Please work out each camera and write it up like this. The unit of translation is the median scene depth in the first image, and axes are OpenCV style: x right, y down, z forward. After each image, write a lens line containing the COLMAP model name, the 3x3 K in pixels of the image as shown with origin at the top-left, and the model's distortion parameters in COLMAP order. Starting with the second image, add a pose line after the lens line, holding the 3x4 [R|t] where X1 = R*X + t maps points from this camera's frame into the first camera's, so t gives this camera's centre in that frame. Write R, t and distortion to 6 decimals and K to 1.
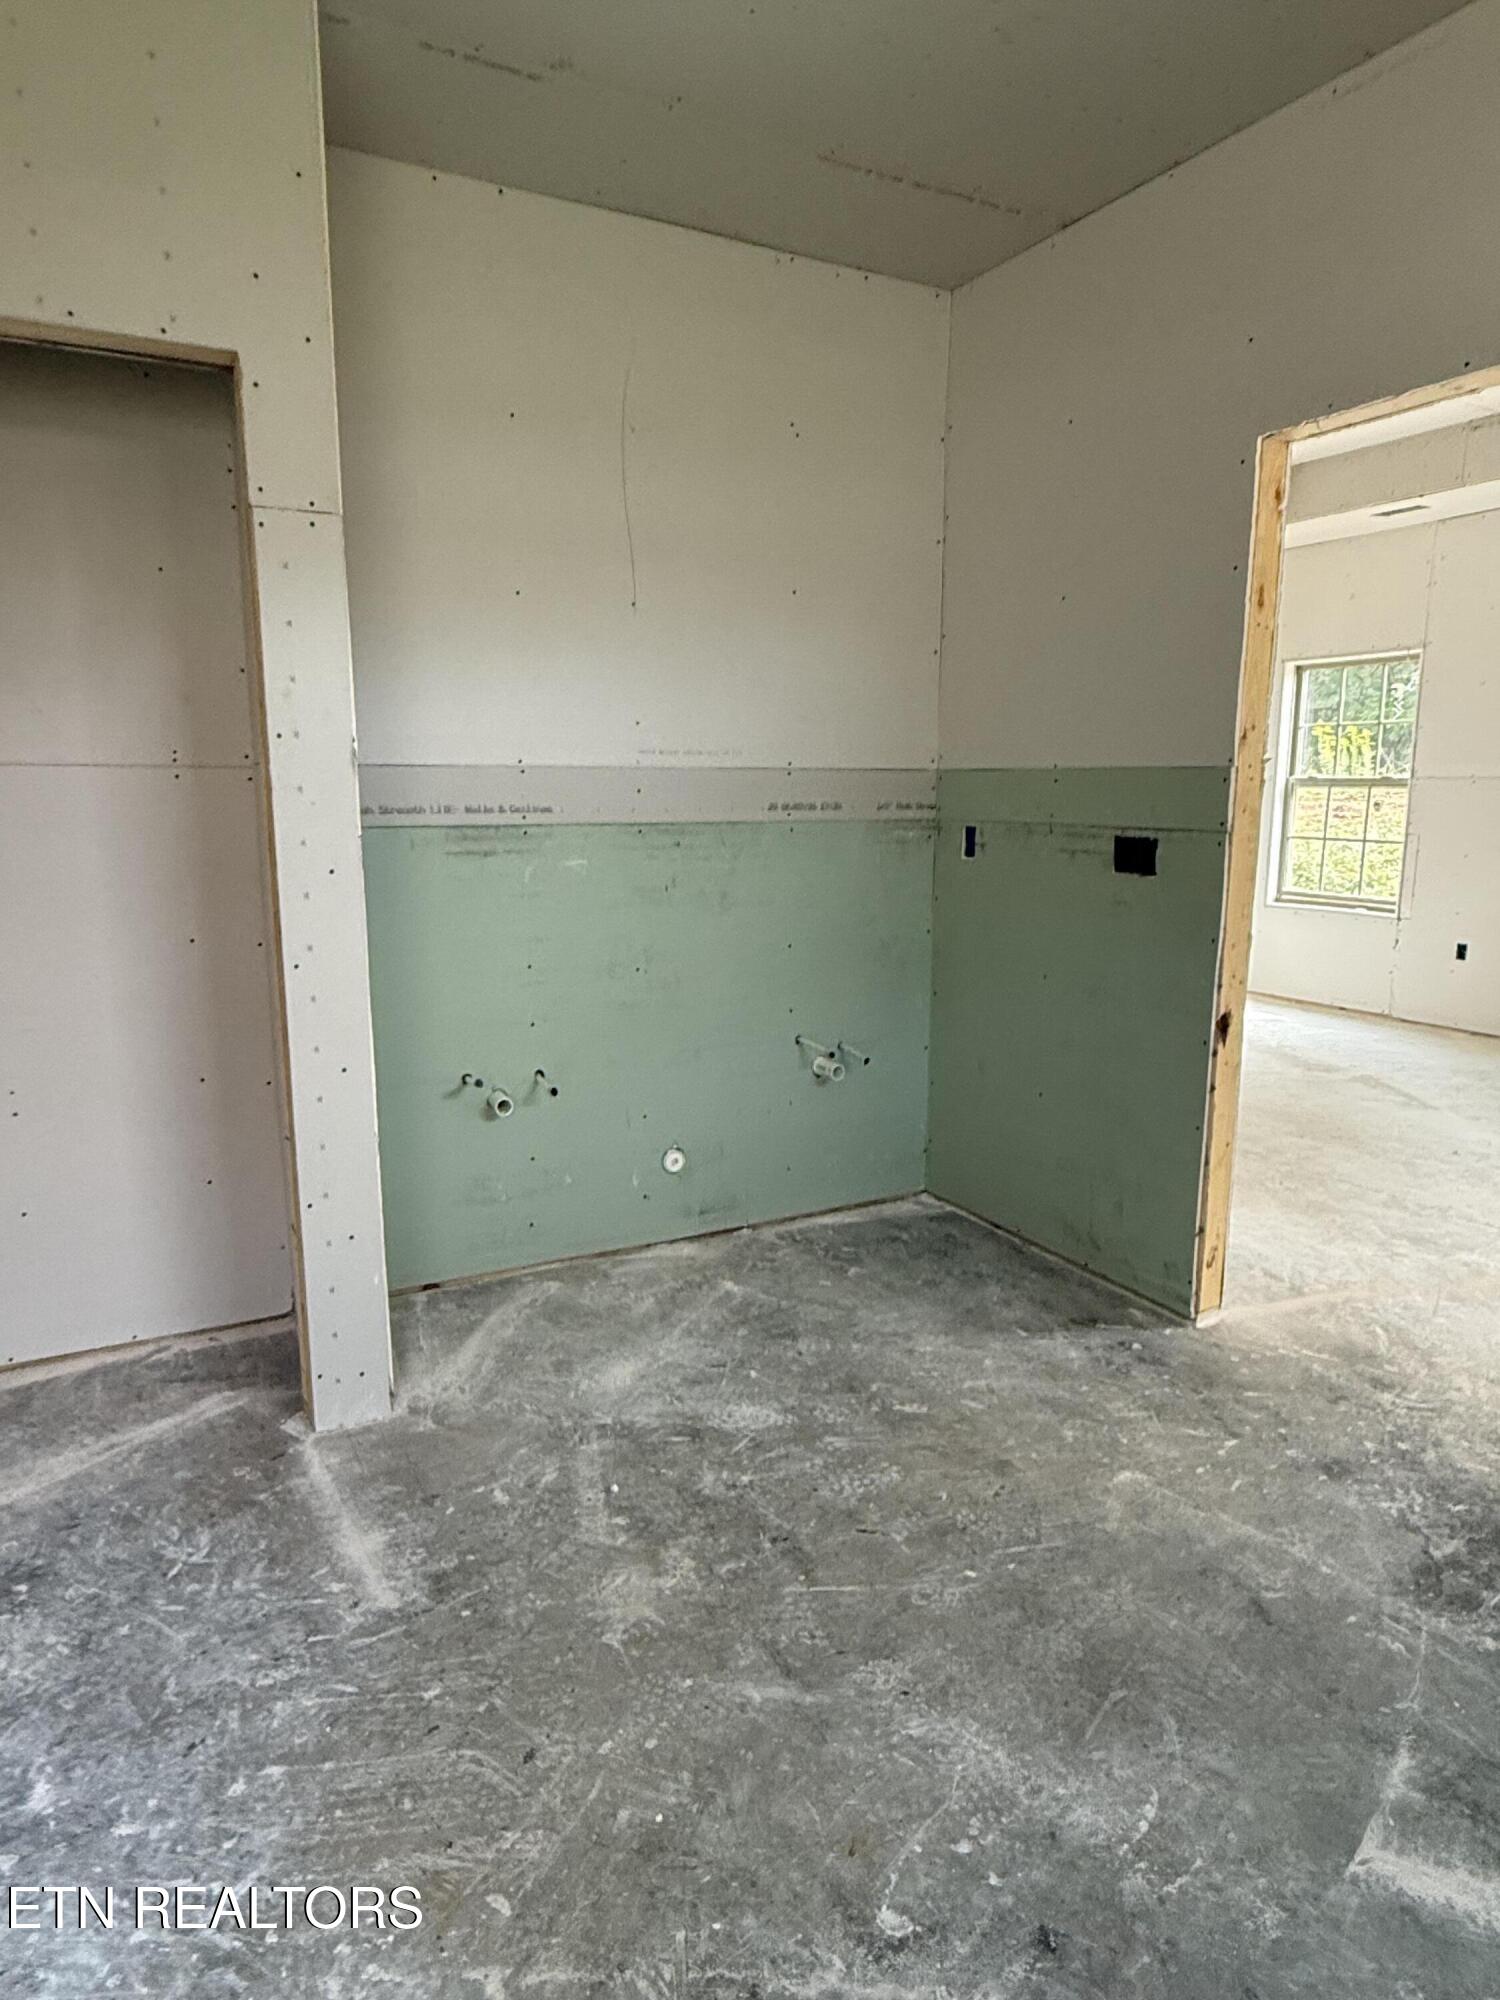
lens RADIAL K [[1232.3, 0, 750.0], [0, 1232.3, 1002.3], [0, 0, 1]] dist [-0.003328, 0.000439]
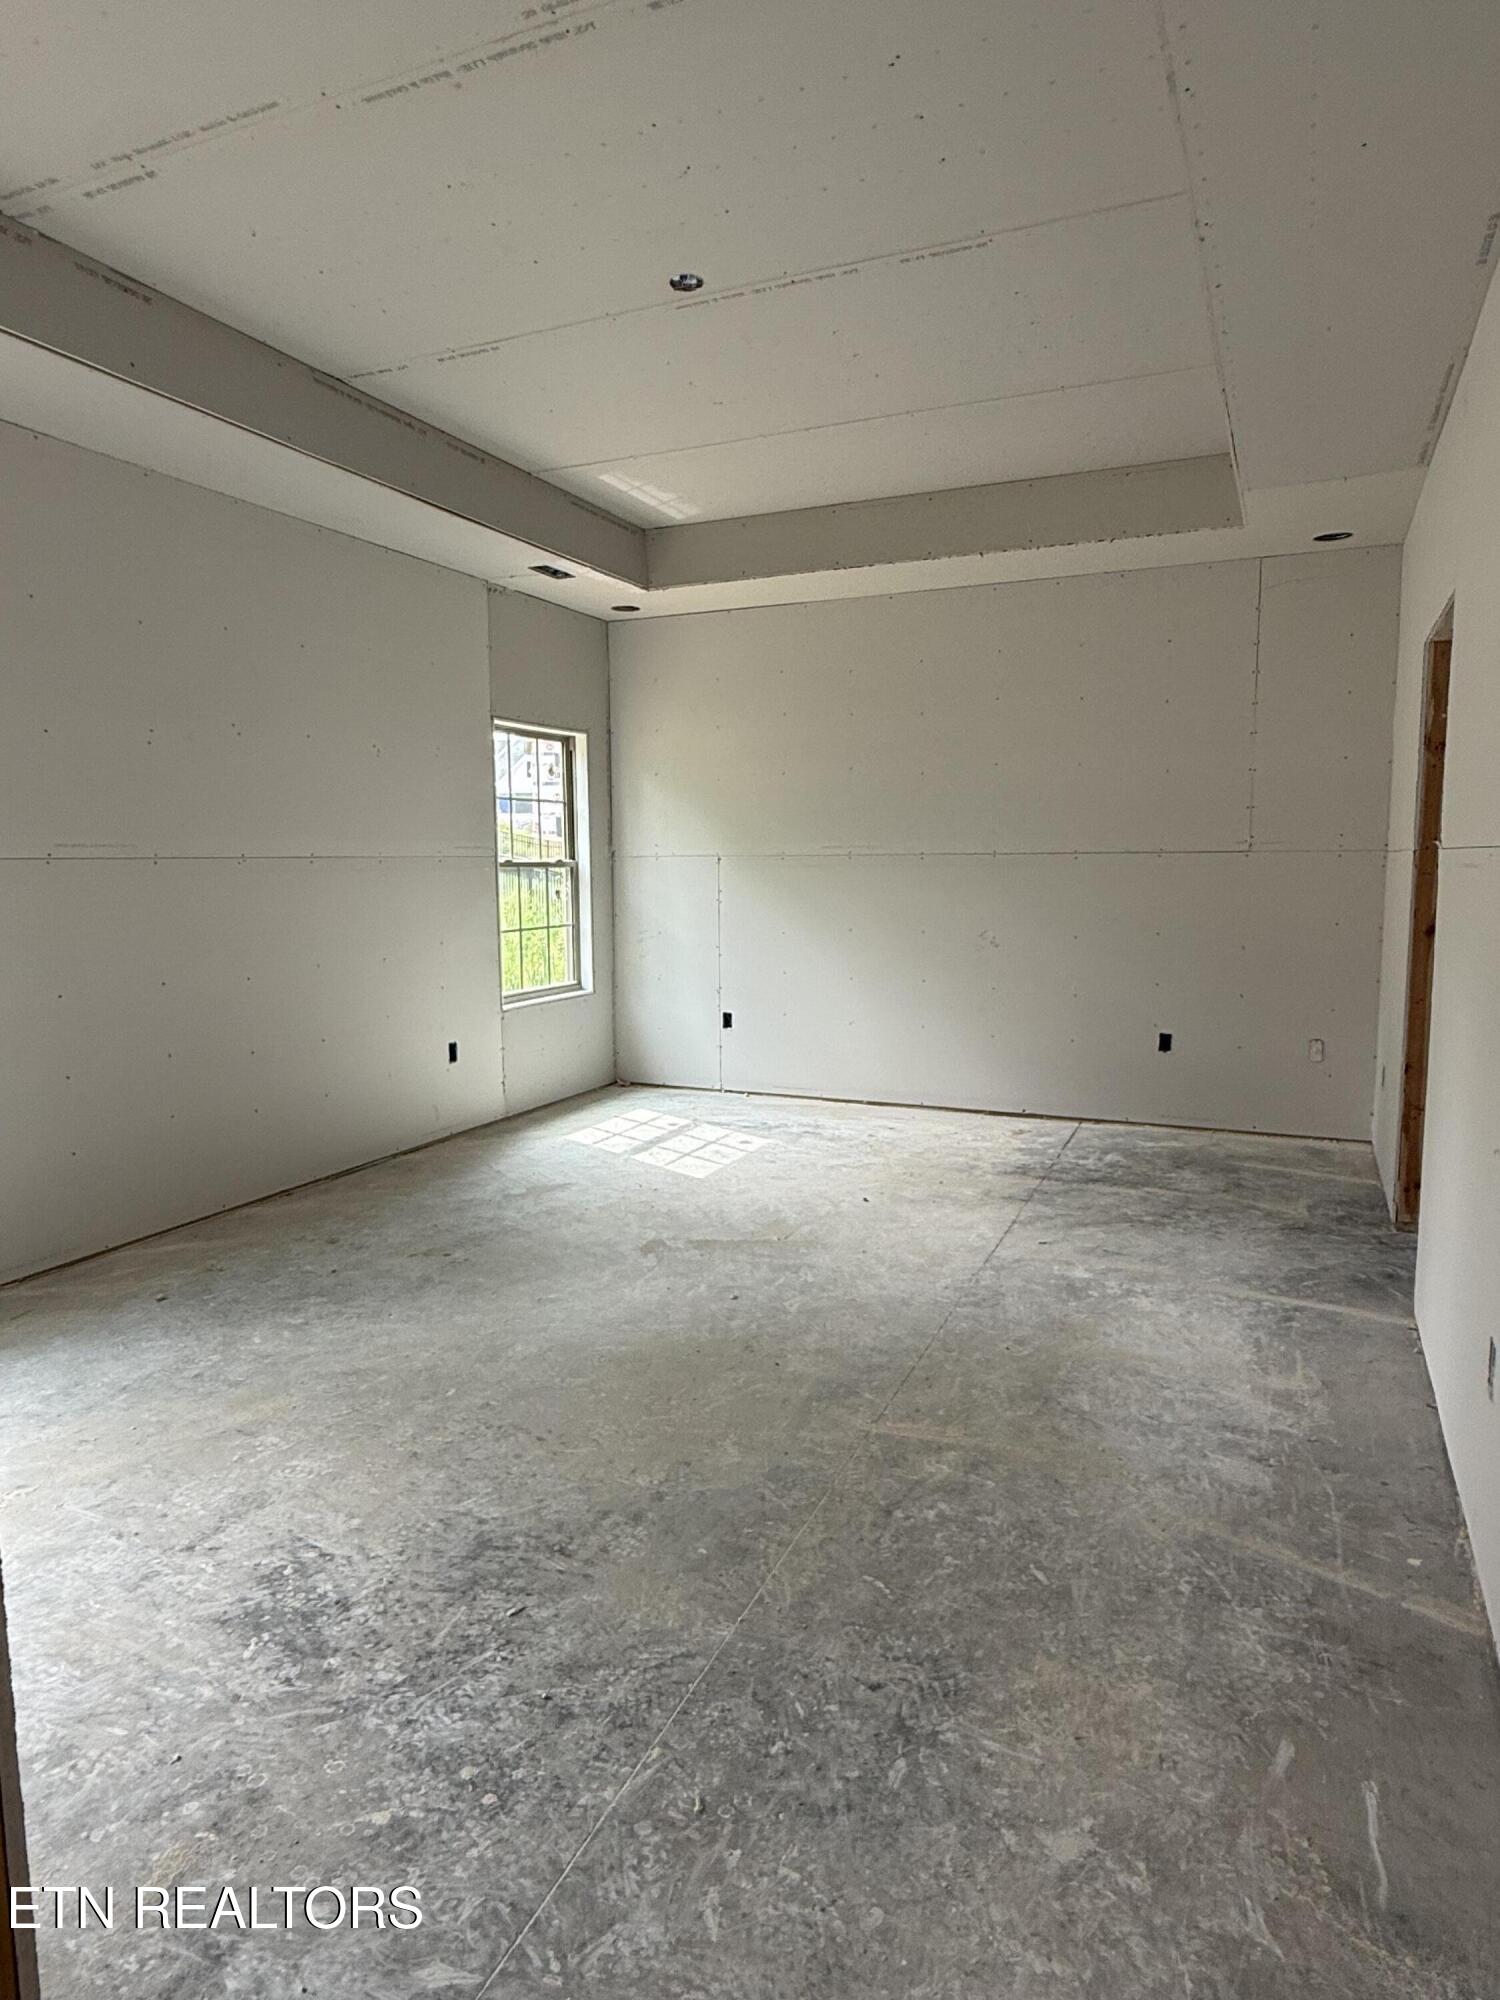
lens RADIAL K [[1232.3, 0, 746.9], [0, 1232.3, 1001.8], [0, 0, 1]] dist [-0.003328, 0.000439]
pose [[-0.614653, -0.090058, 0.783640, -0.162022], [0.139590, 0.965363, 0.220430, -0.552934], [-0.776348, 0.244876, -0.580792, 3.070936]]
